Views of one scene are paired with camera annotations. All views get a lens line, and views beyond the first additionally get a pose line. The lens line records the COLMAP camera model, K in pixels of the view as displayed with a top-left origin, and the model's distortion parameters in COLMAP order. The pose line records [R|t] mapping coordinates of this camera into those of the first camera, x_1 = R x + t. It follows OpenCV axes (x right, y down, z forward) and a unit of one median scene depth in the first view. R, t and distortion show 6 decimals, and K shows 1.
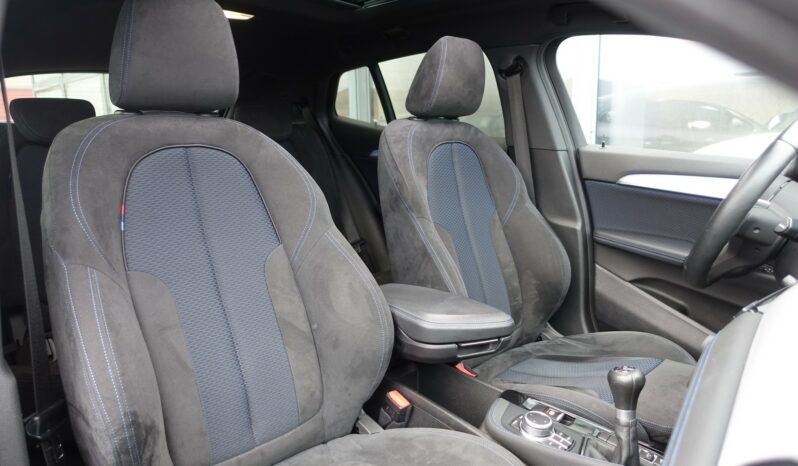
lens RADIAL K [[543.2, 0, 398.8], [0, 543.2, 233.0], [0, 0, 1]] dist [-0.008656, 0.006361]
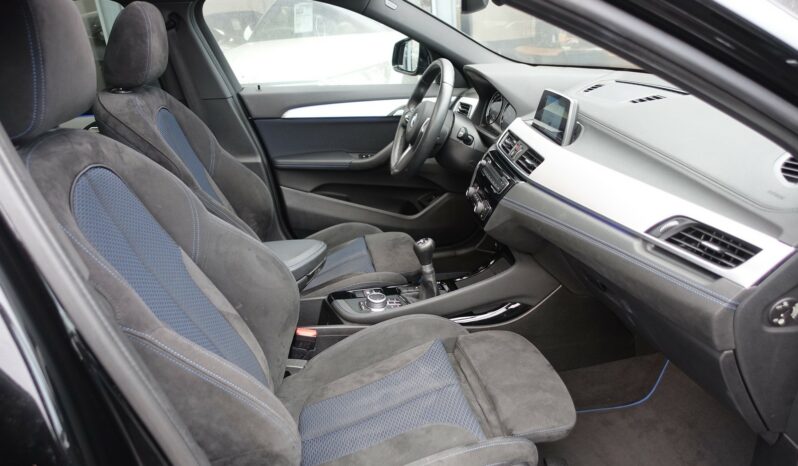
lens RADIAL K [[543.2, 0, 397.1], [0, 543.2, 232.6], [0, 0, 1]] dist [-0.008656, 0.006361]
pose [[0.595898, -0.338834, 0.728078, -0.420764], [0.216927, 0.940842, 0.260306, -0.109597], [-0.773207, 0.002824, 0.634148, 0.018938]]
